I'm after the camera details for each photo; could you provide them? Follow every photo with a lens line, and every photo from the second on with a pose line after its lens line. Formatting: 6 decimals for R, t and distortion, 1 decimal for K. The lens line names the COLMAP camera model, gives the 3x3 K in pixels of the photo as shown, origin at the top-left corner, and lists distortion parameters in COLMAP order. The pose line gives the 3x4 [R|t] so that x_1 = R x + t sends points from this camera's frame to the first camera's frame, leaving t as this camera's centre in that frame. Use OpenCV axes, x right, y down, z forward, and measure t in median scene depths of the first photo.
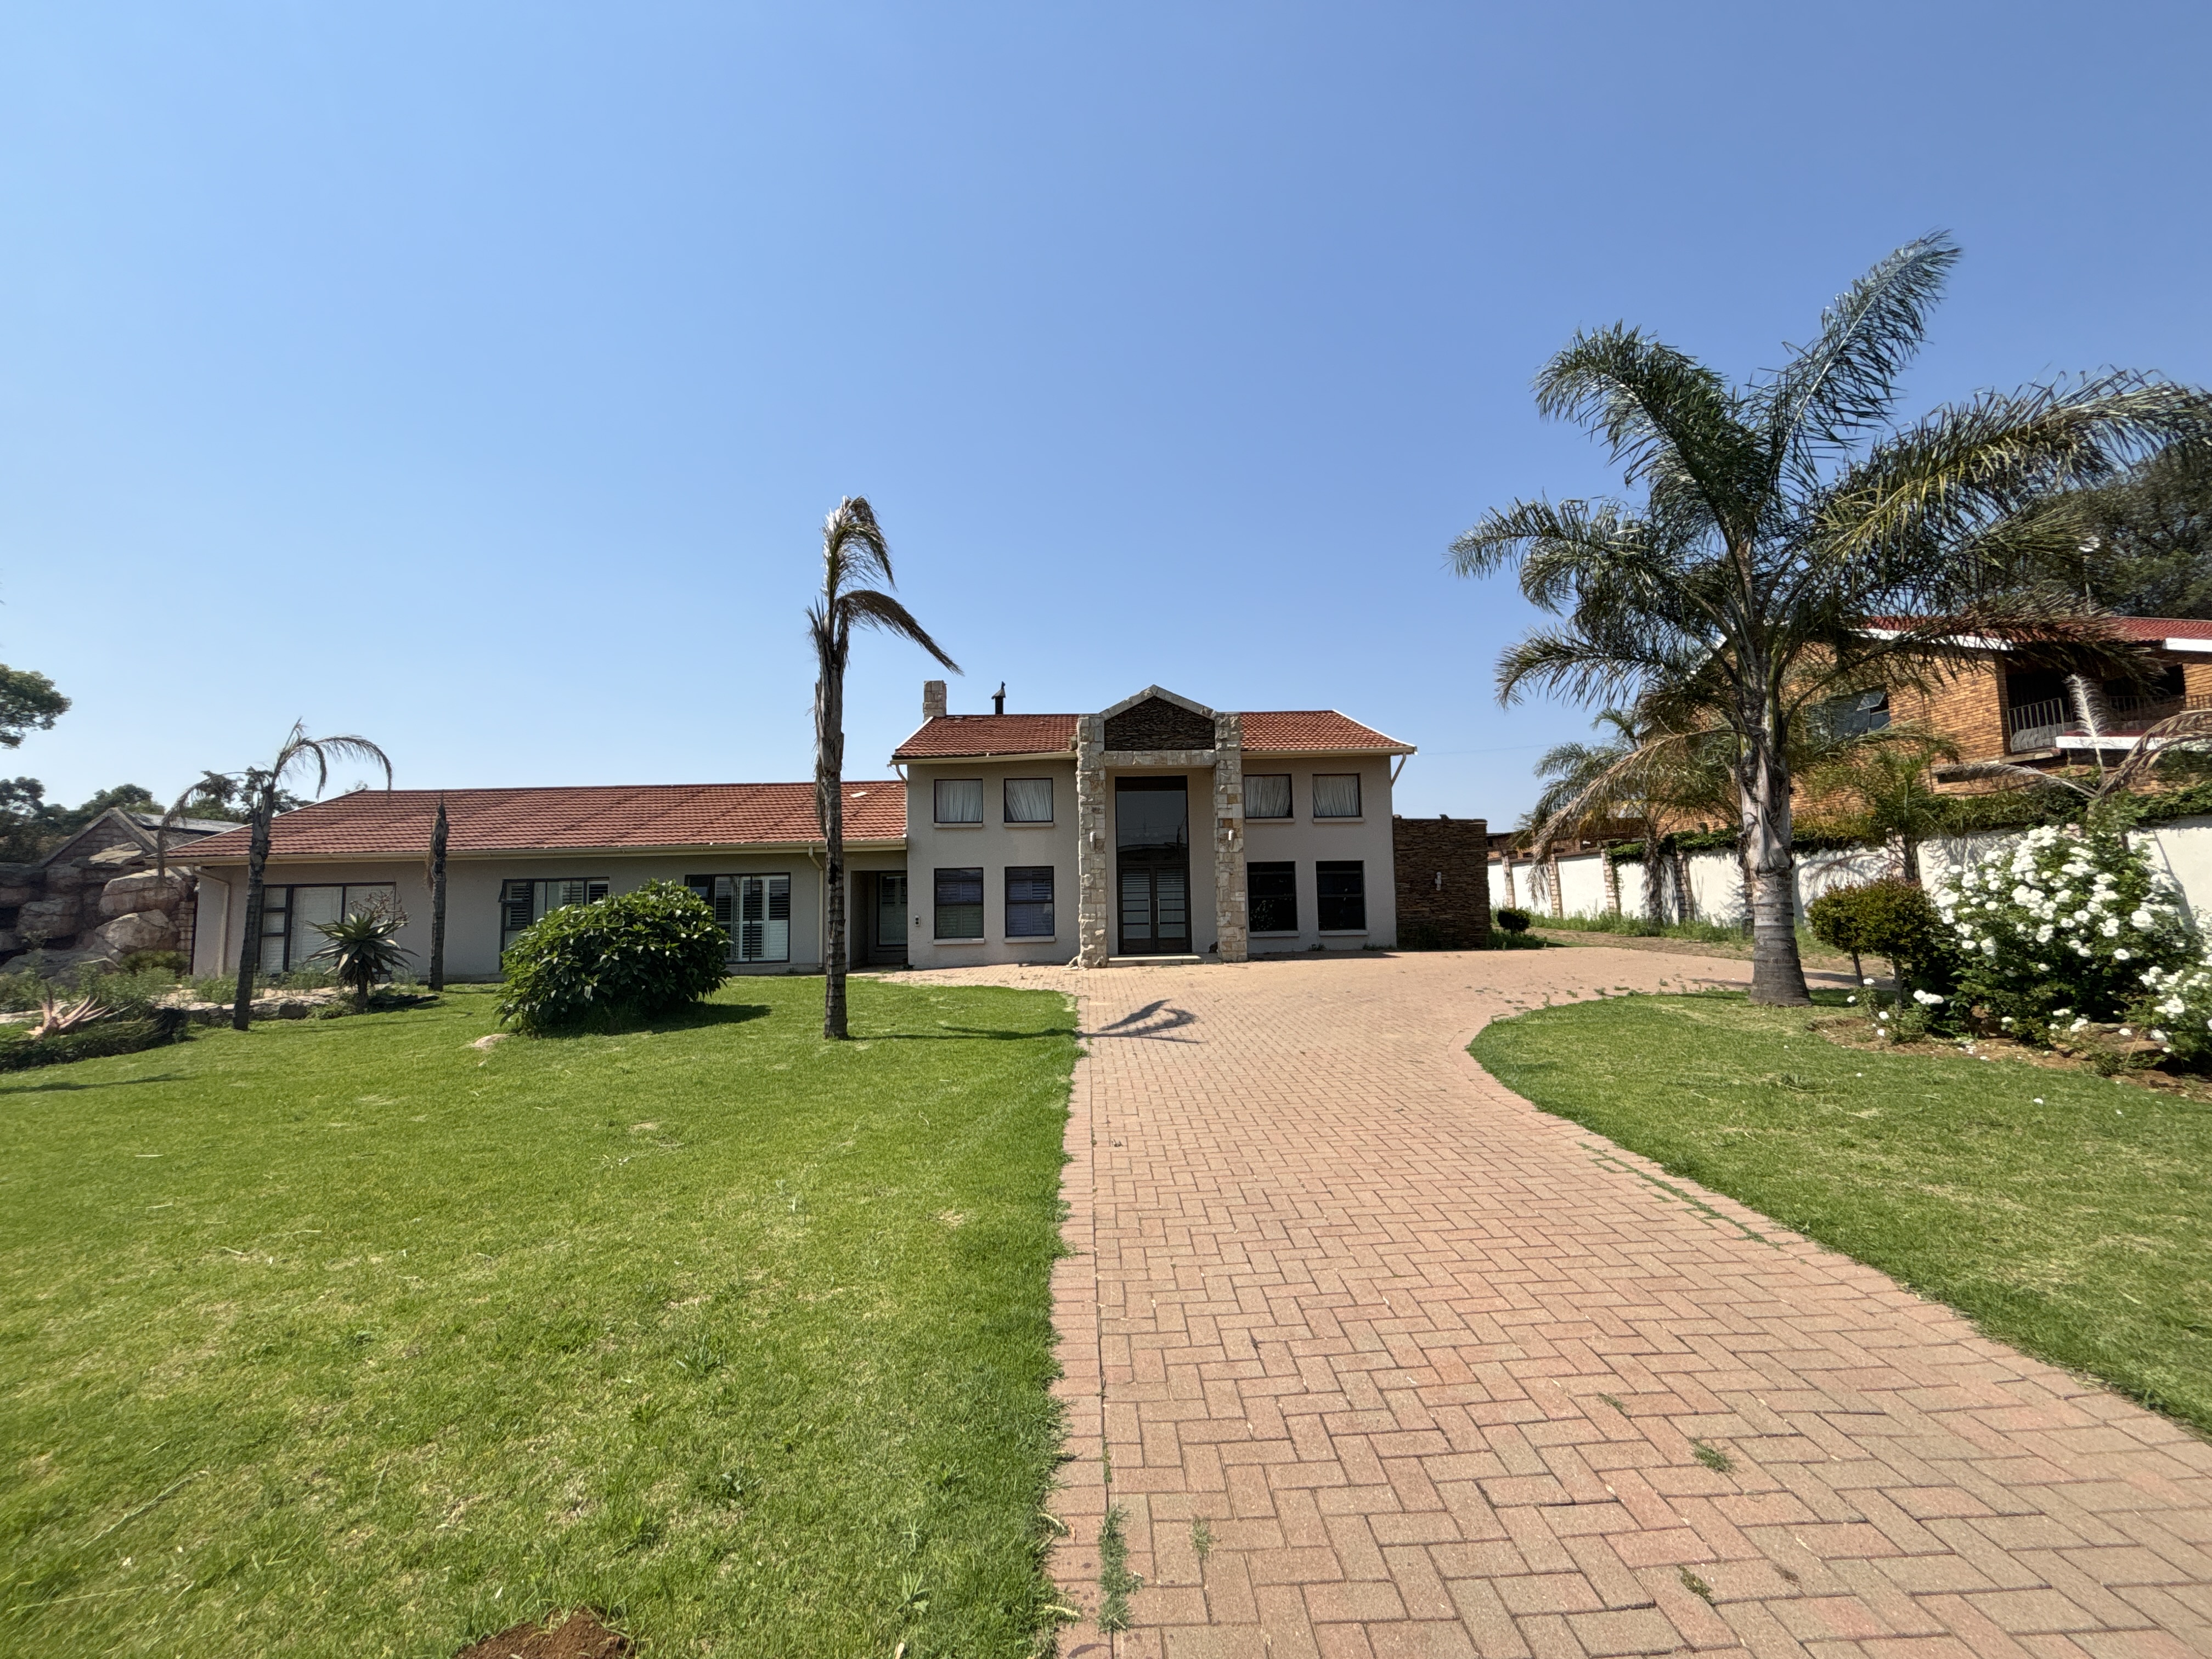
lens RADIAL K [[899.8, 0, 1098.6], [0, 899.8, 844.7], [0, 0, 1]] dist [-0.000948, 0.000141]
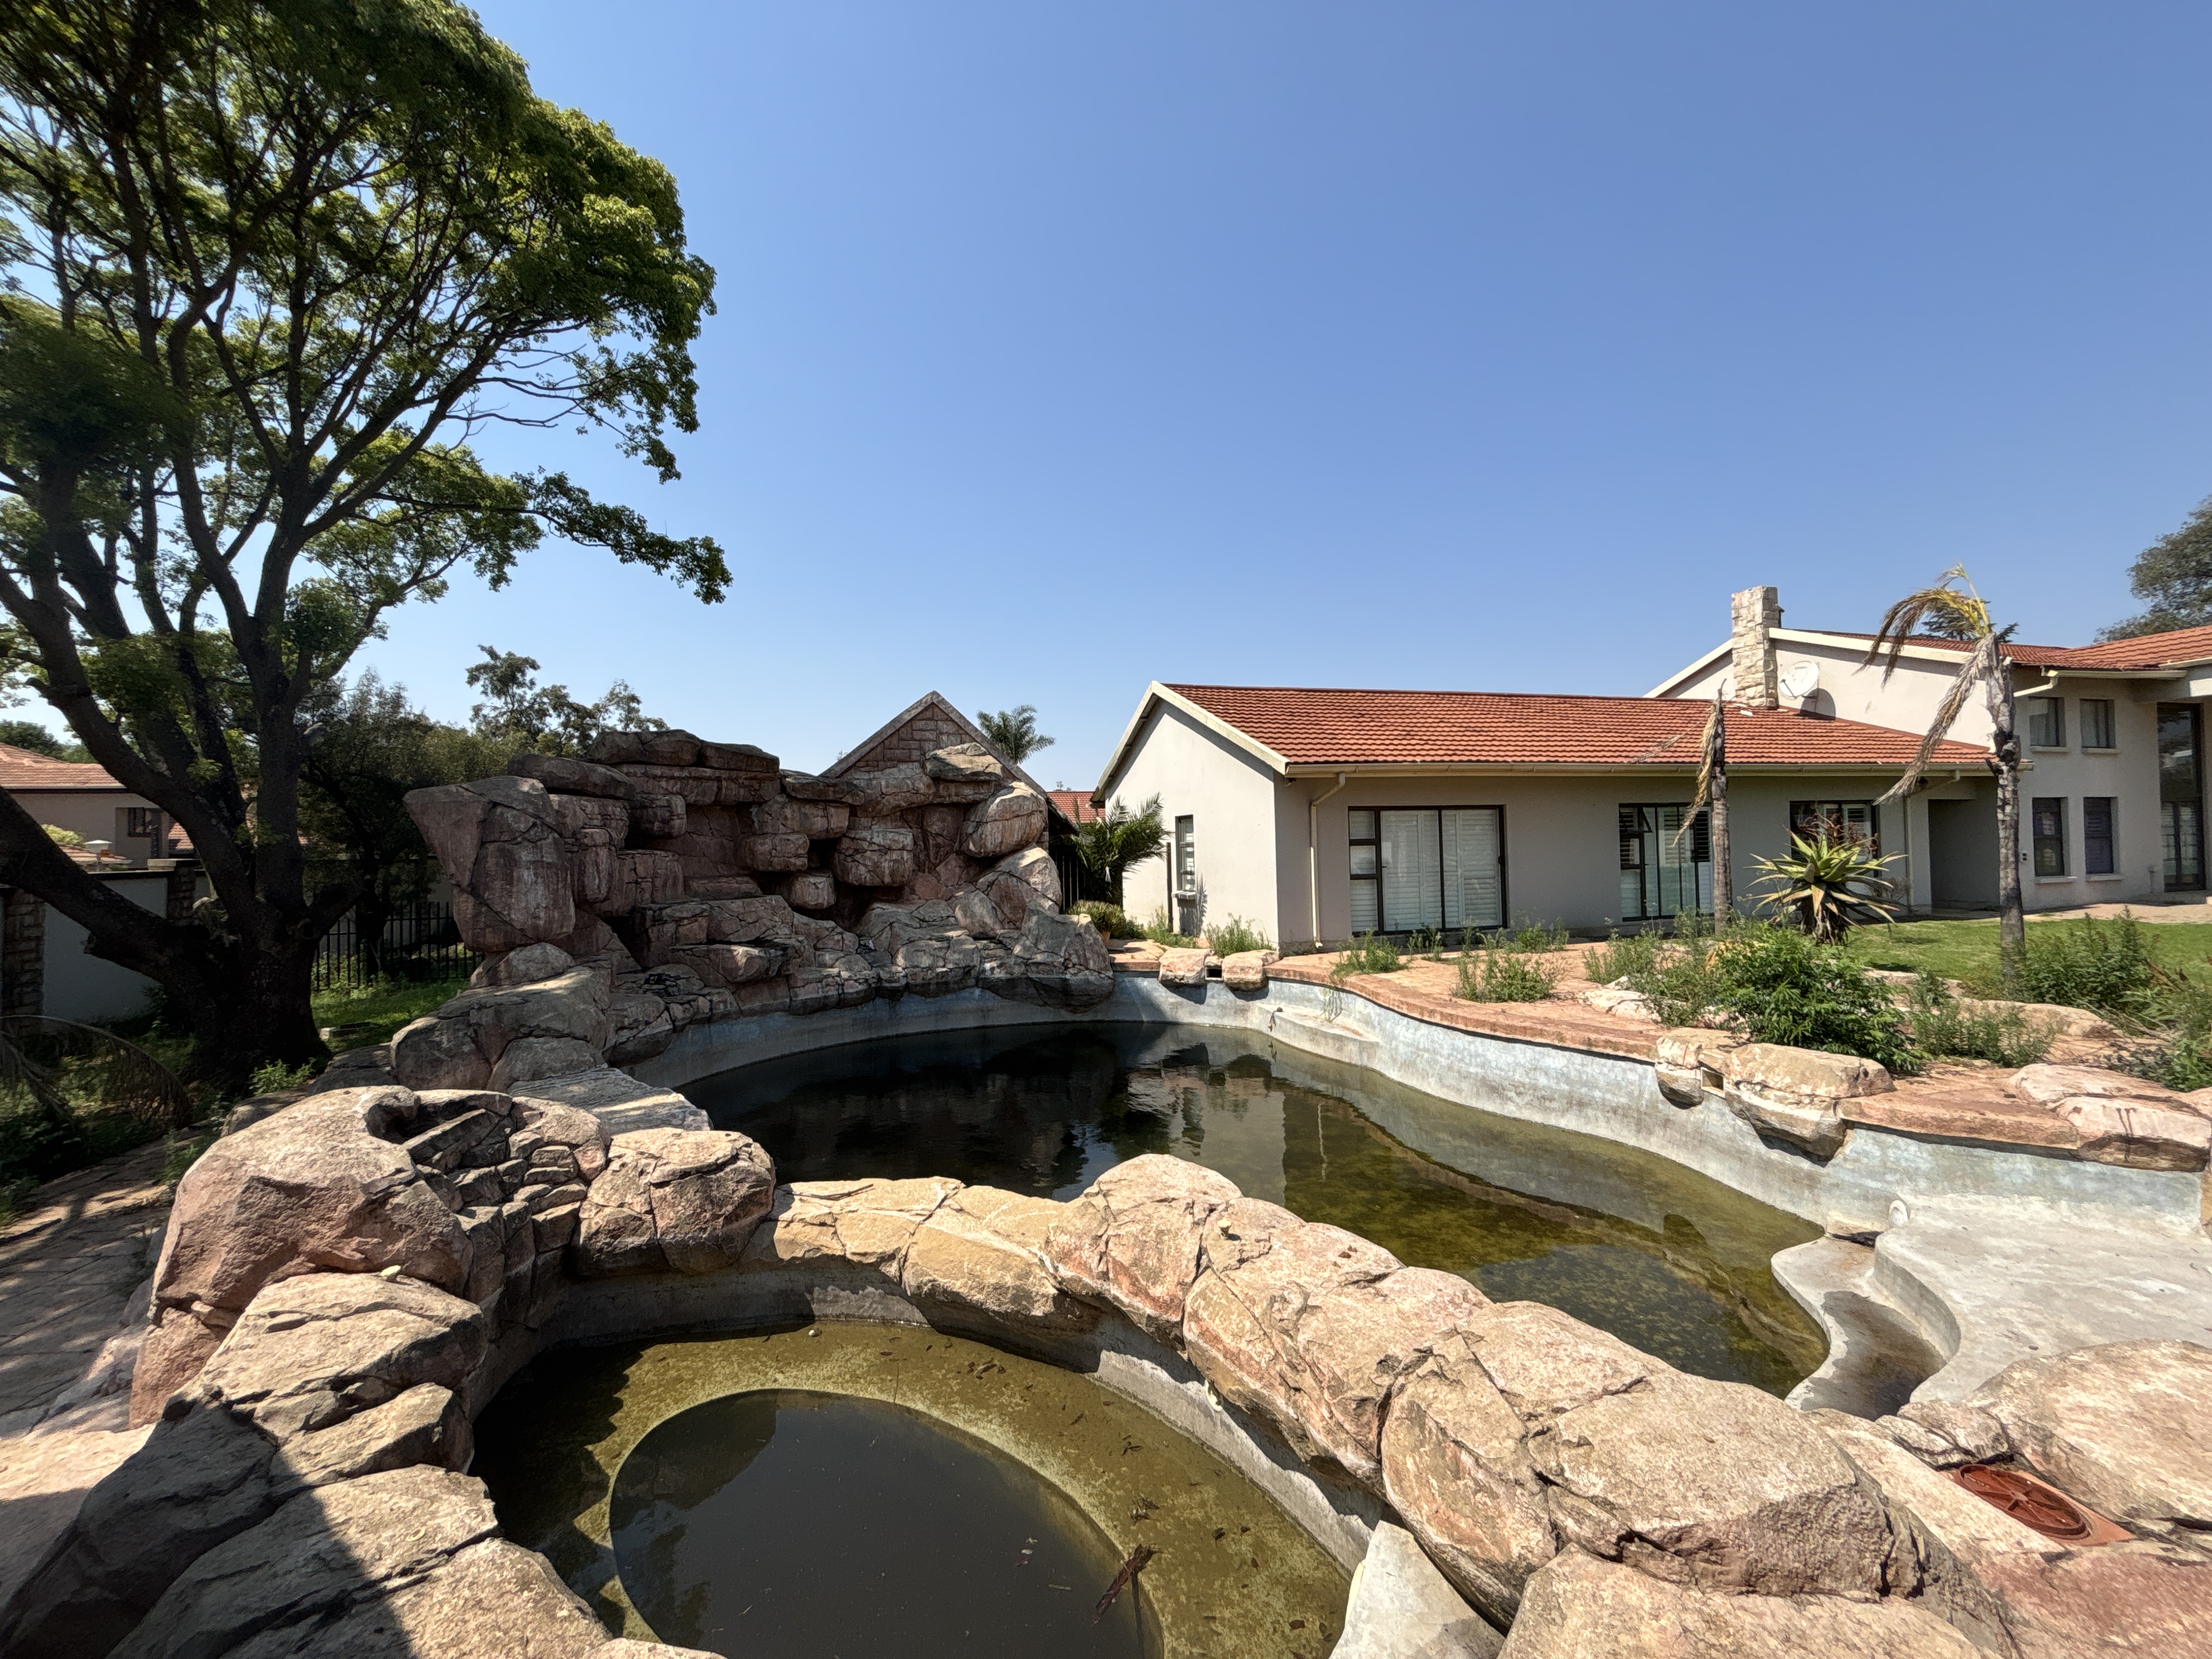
lens RADIAL K [[879.9, 0, 1106.0], [0, 879.9, 829.5], [0, 0, 1]] dist [0.000650, 0.000089]
pose [[0.959905, 0.007447, 0.280226, -1.290530], [-0.017595, 0.999277, 0.033715, 0.043770], [-0.279772, -0.037294, 0.959342, 0.424533]]
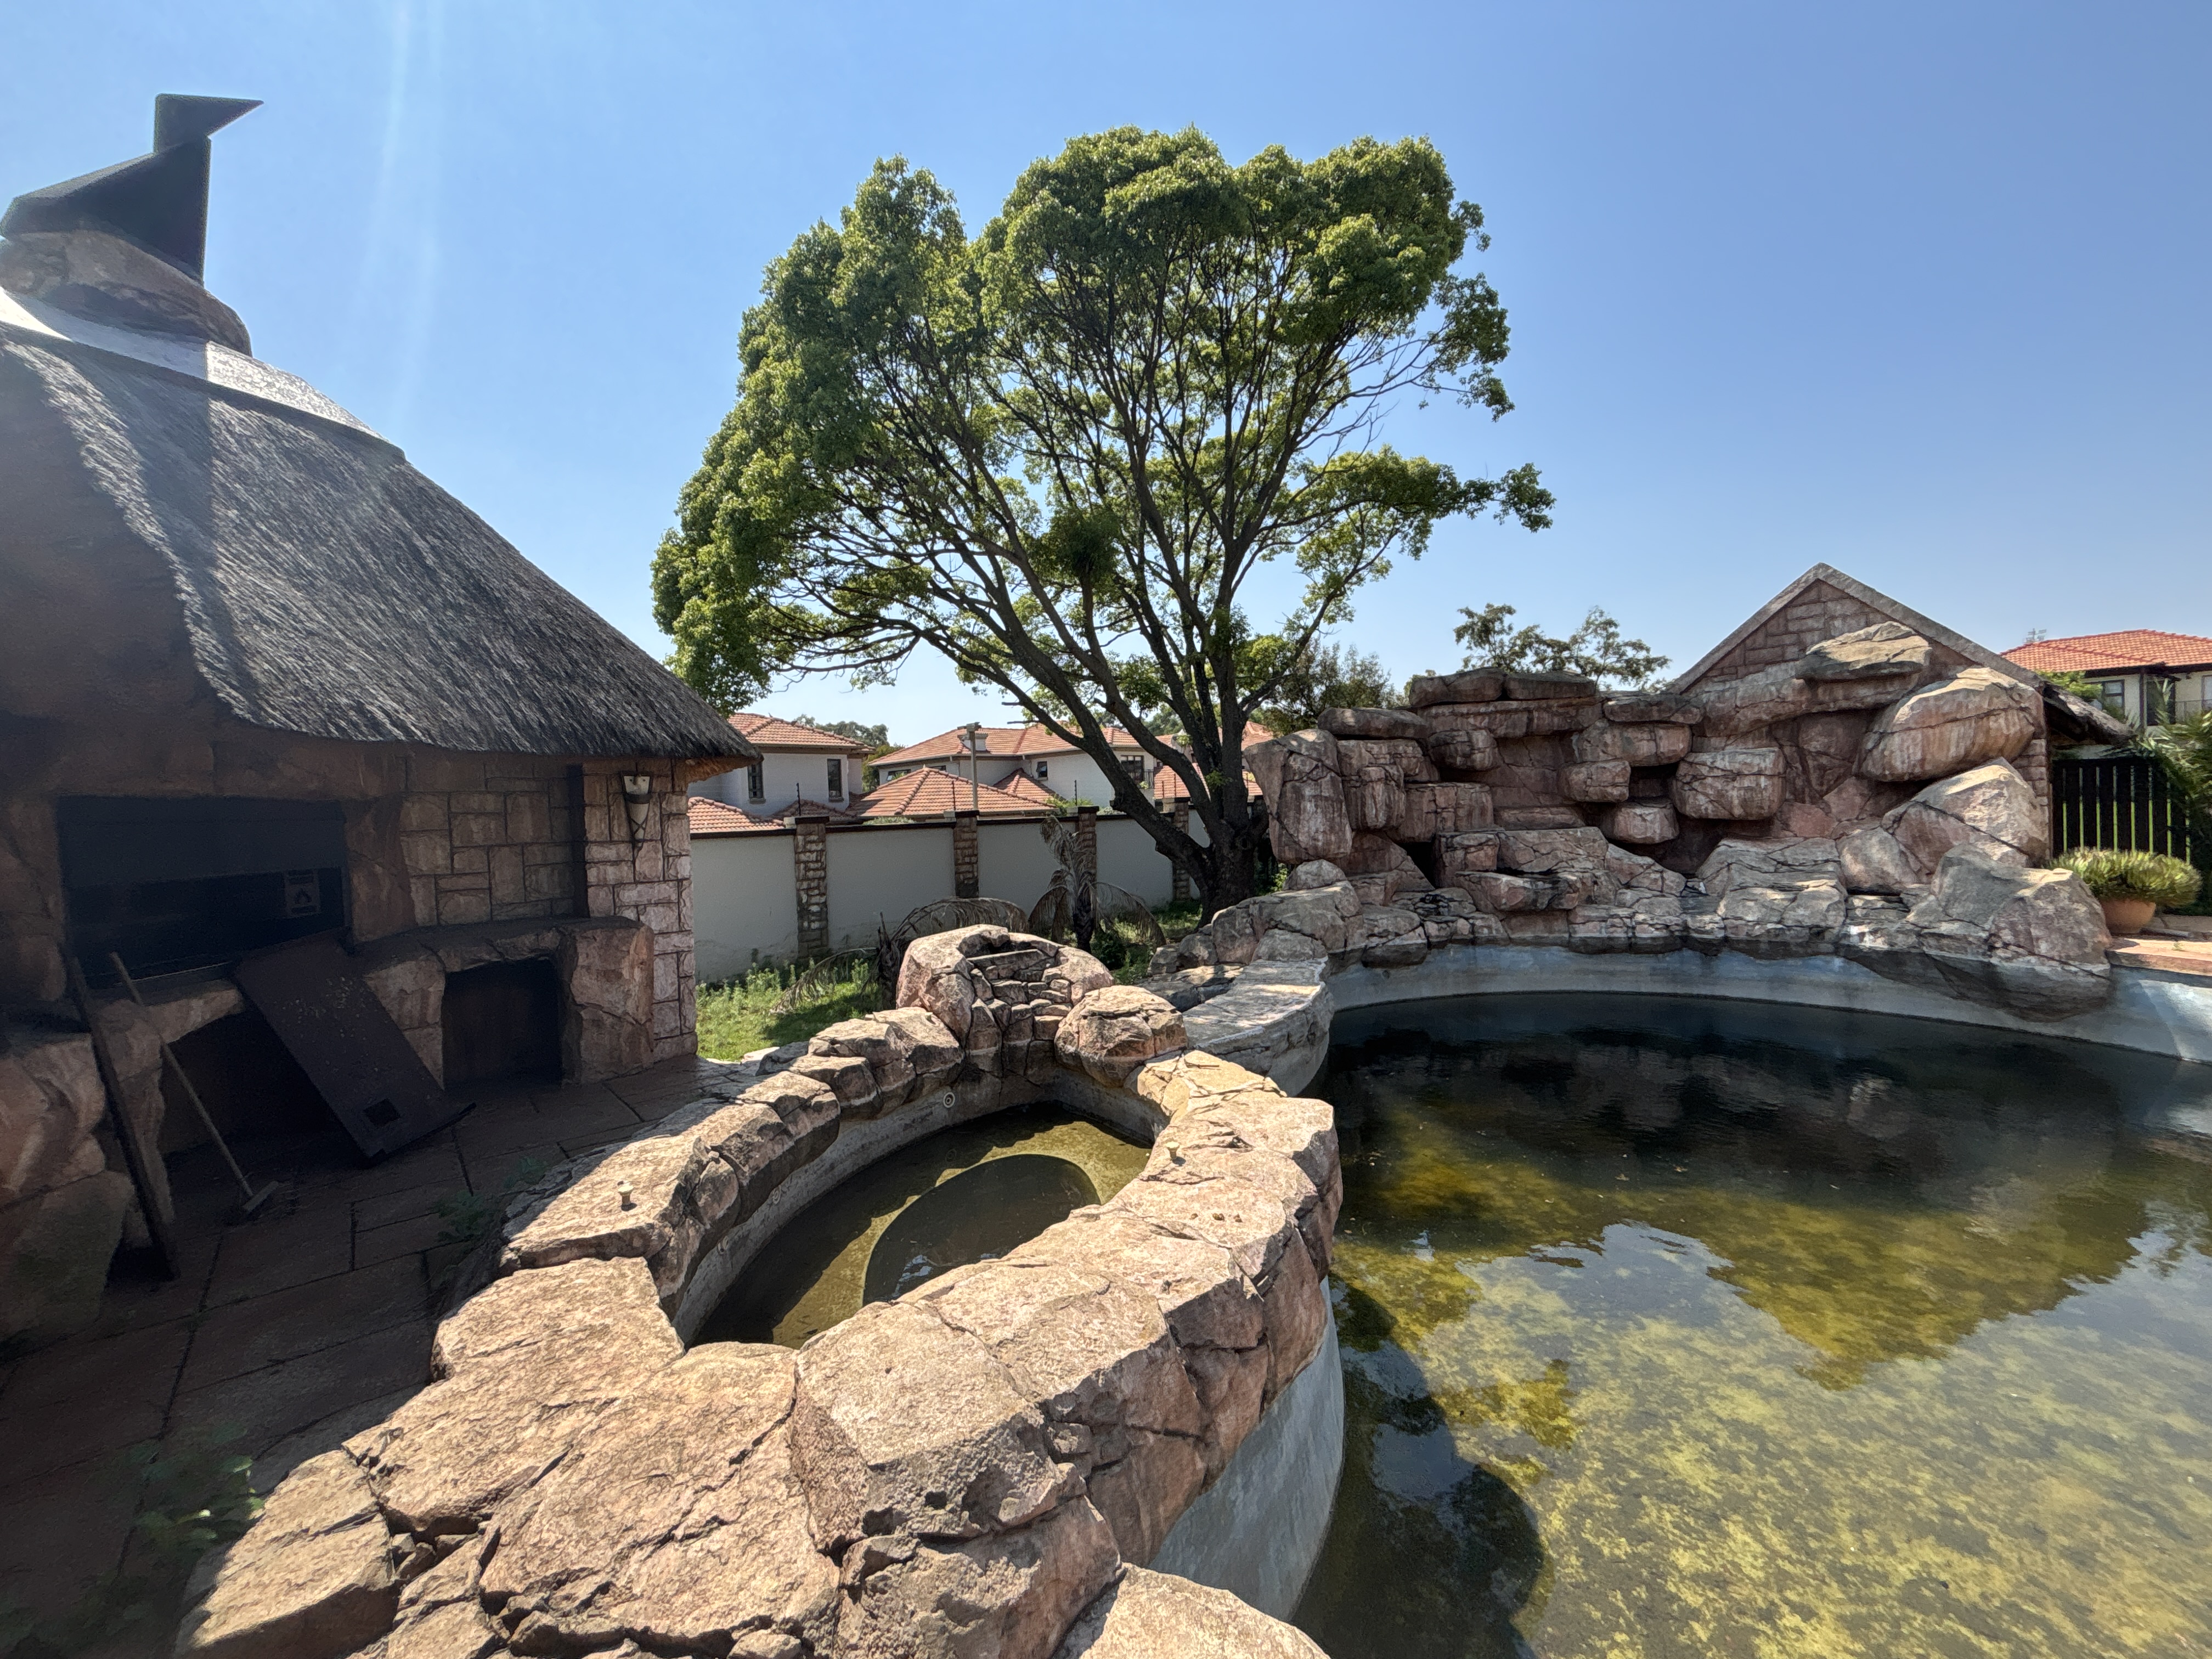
lens RADIAL K [[879.9, 0, 1106.0], [0, 879.9, 829.5], [0, 0, 1]] dist [0.000650, 0.000089]
pose [[0.675662, 0.015937, -0.737040, -1.133238], [0.069481, 0.993939, 0.085187, 0.044047], [0.733930, -0.108768, 0.670459, 0.448443]]
